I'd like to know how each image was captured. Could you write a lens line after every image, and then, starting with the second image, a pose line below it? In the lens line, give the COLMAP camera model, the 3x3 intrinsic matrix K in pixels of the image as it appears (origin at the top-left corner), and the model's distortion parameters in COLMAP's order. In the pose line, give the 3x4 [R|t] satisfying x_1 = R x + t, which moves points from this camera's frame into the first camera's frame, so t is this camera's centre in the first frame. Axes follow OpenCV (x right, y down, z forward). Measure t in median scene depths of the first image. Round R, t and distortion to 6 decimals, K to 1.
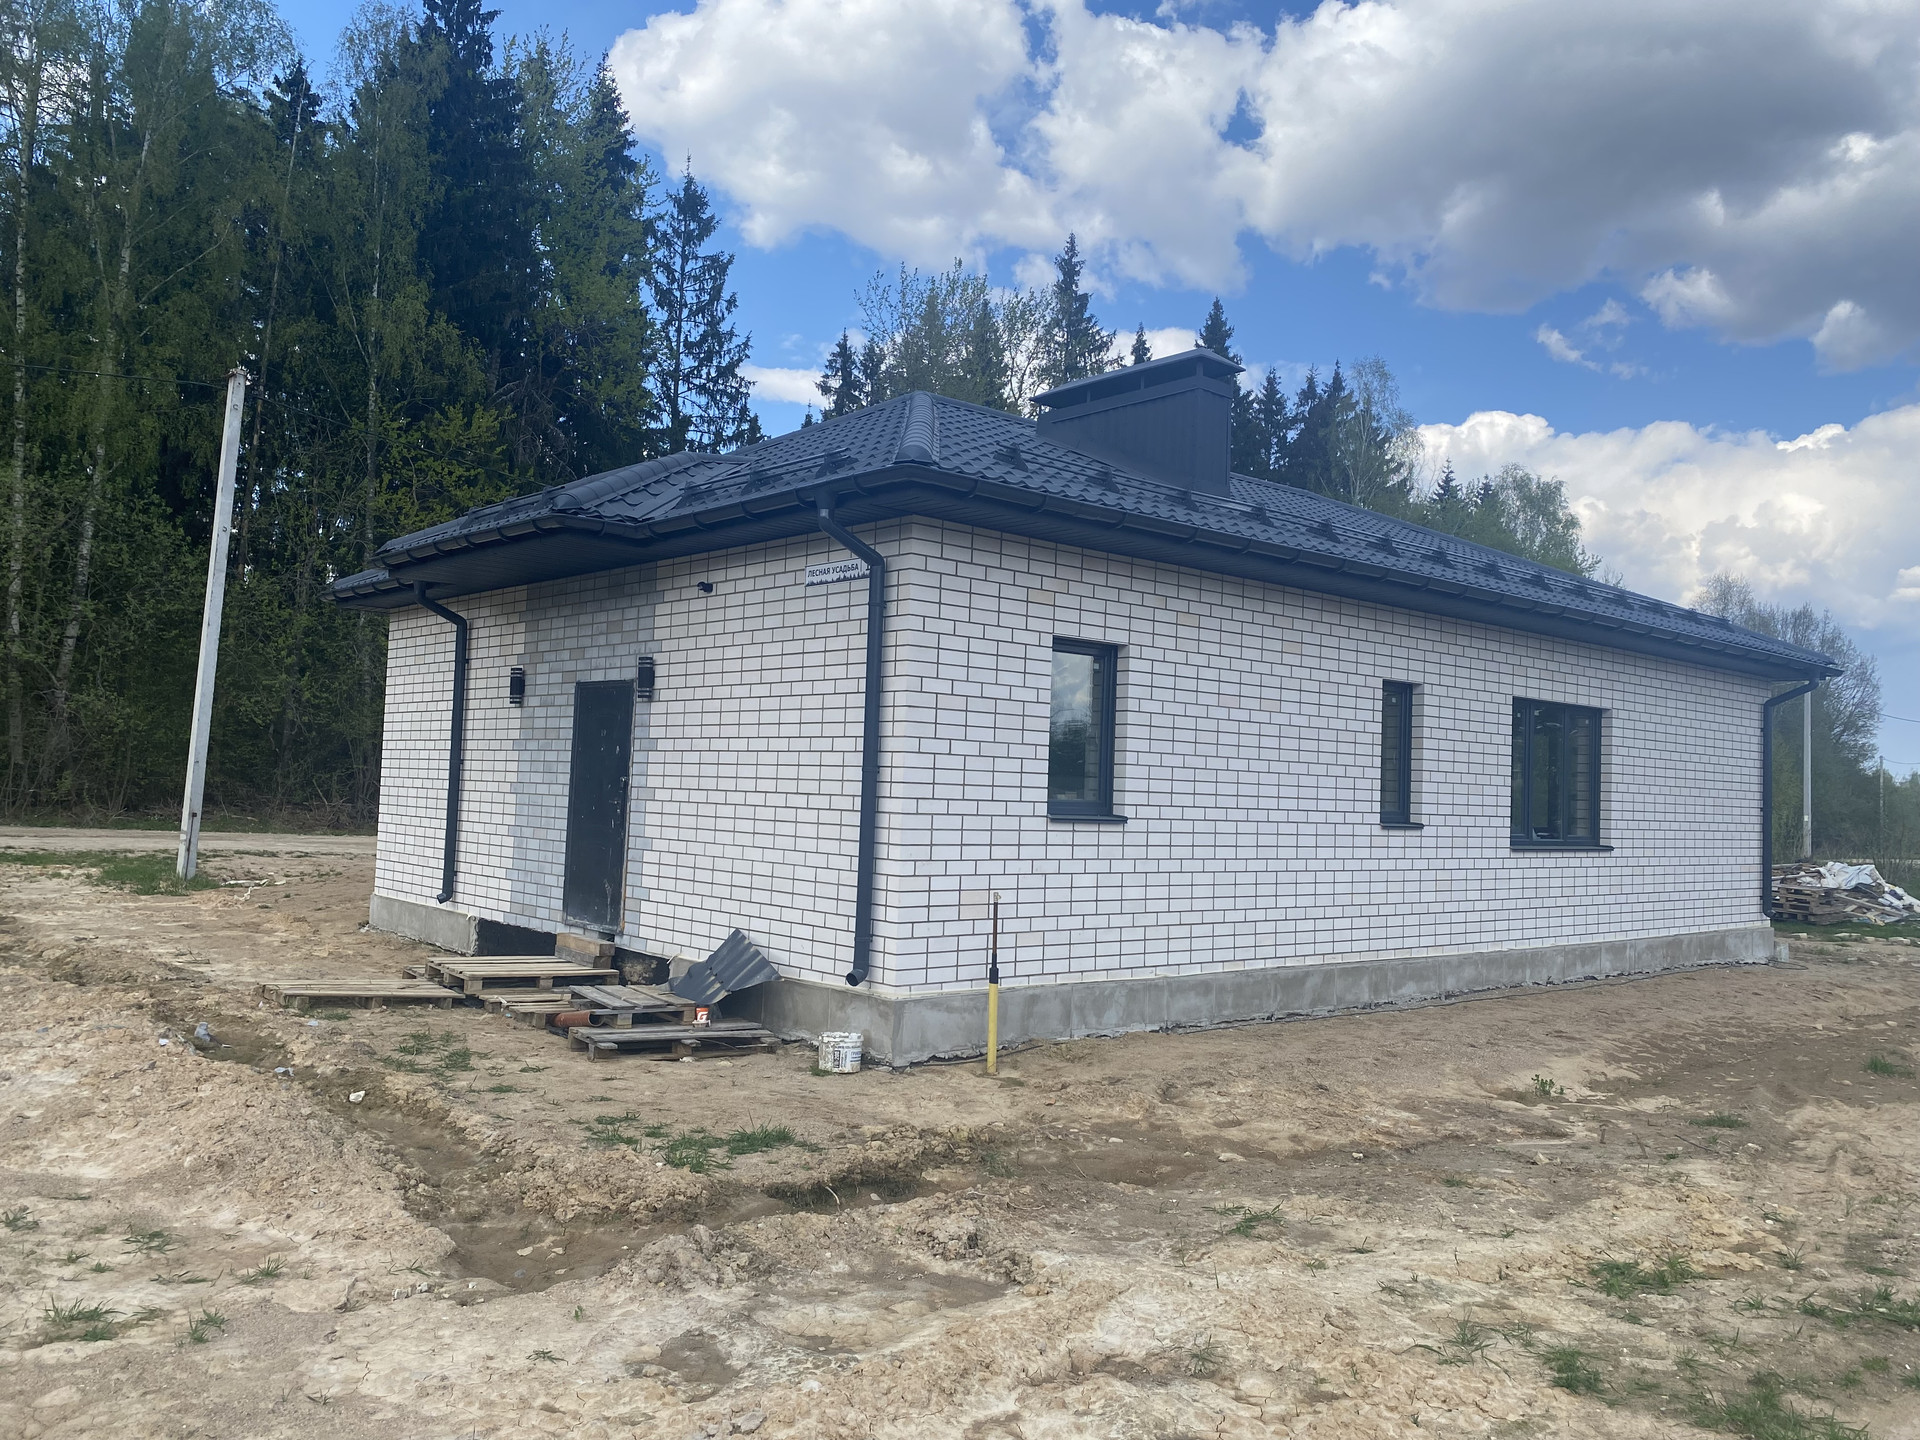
lens RADIAL K [[1458.8, 0, 960.0], [0, 1458.8, 720.0], [0, 0, 1]] dist [0.008981, -0.012055]
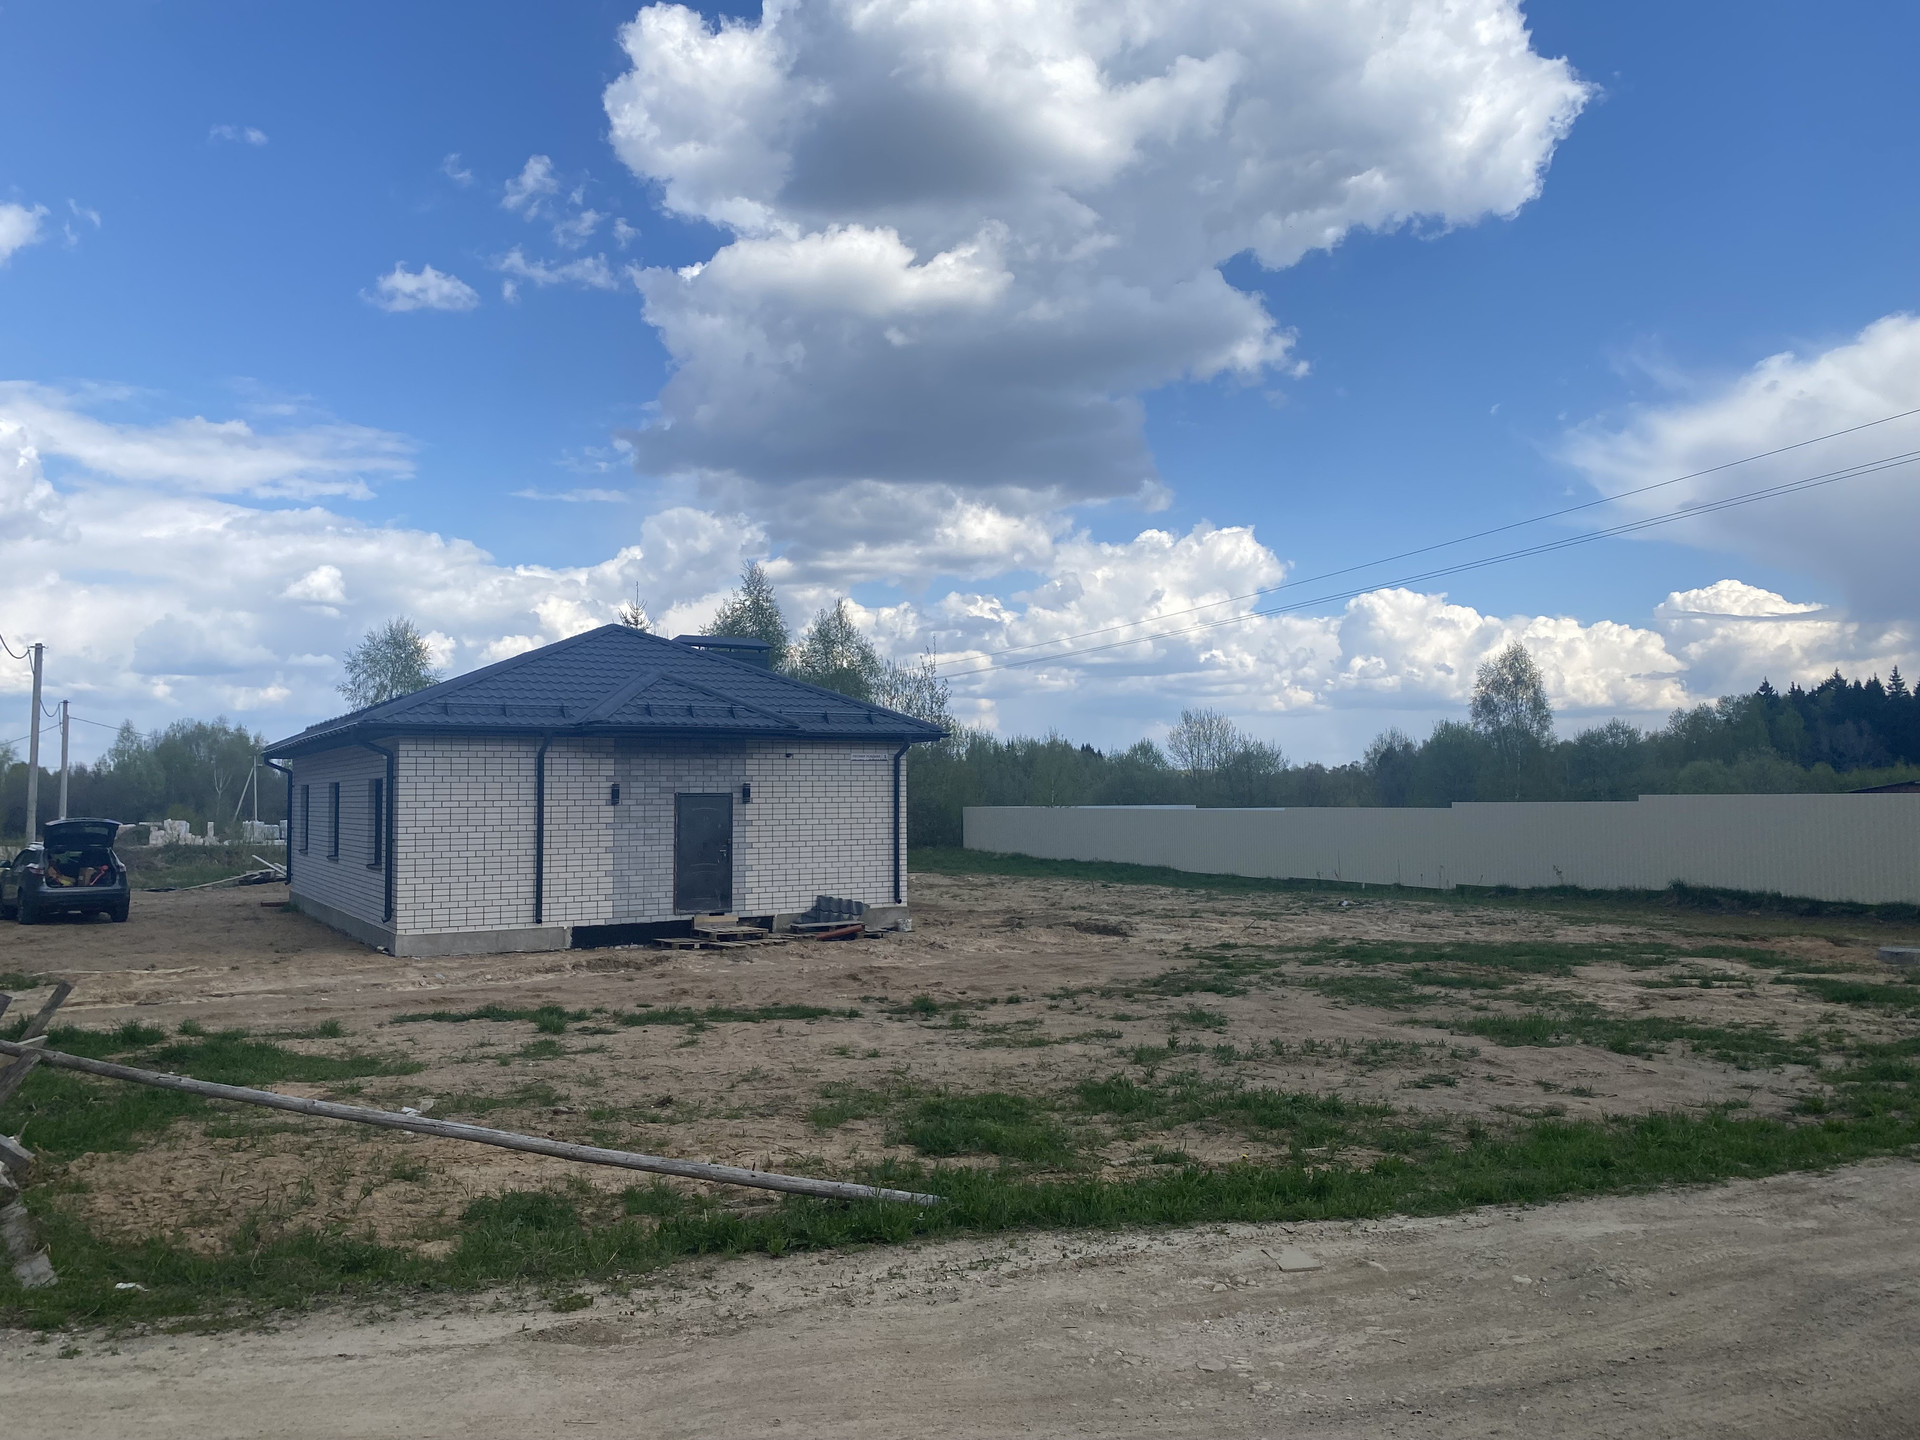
lens RADIAL K [[1431.2, 0, 955.4], [0, 1431.2, 645.7], [0, 0, 1]] dist [0.072273, 0.001662]
pose [[0.178978, 0.068870, 0.981440, -2.052238], [-0.034718, 0.997368, -0.063657, -0.110758], [-0.983240, -0.022681, 0.180898, 0.257099]]
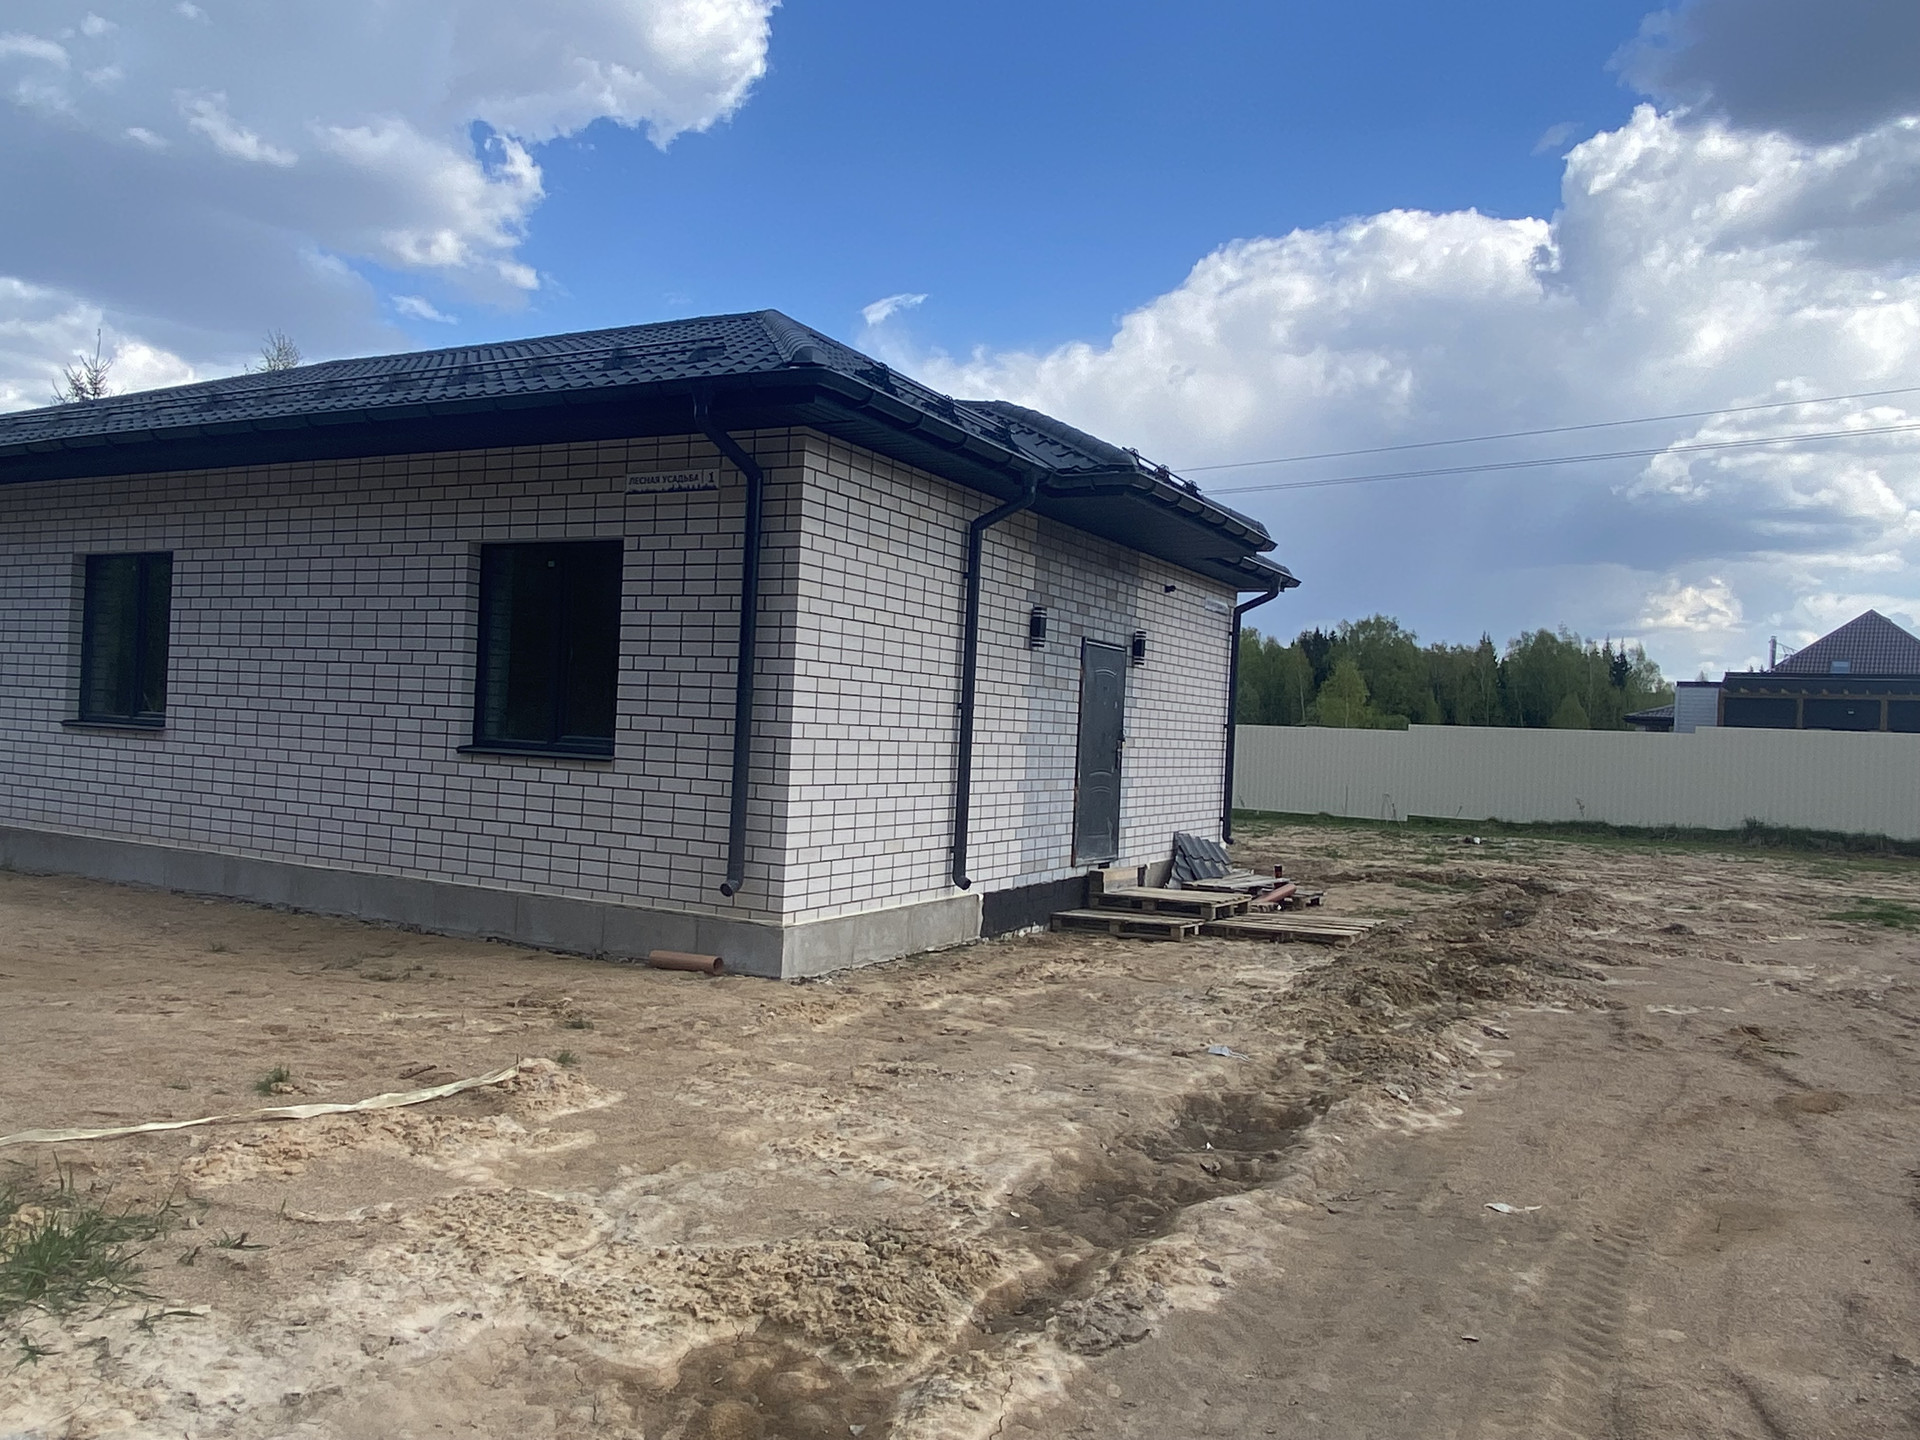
lens RADIAL K [[1437.8, 0, 960.0], [0, 1437.8, 720.0], [0, 0, 1]] dist [0.095571, 0.000261]
pose [[-0.349987, -0.049059, 0.935469, -1.142841], [-0.108152, 0.994066, 0.011669, 0.029246], [-0.930490, -0.097089, -0.353216, 1.374199]]
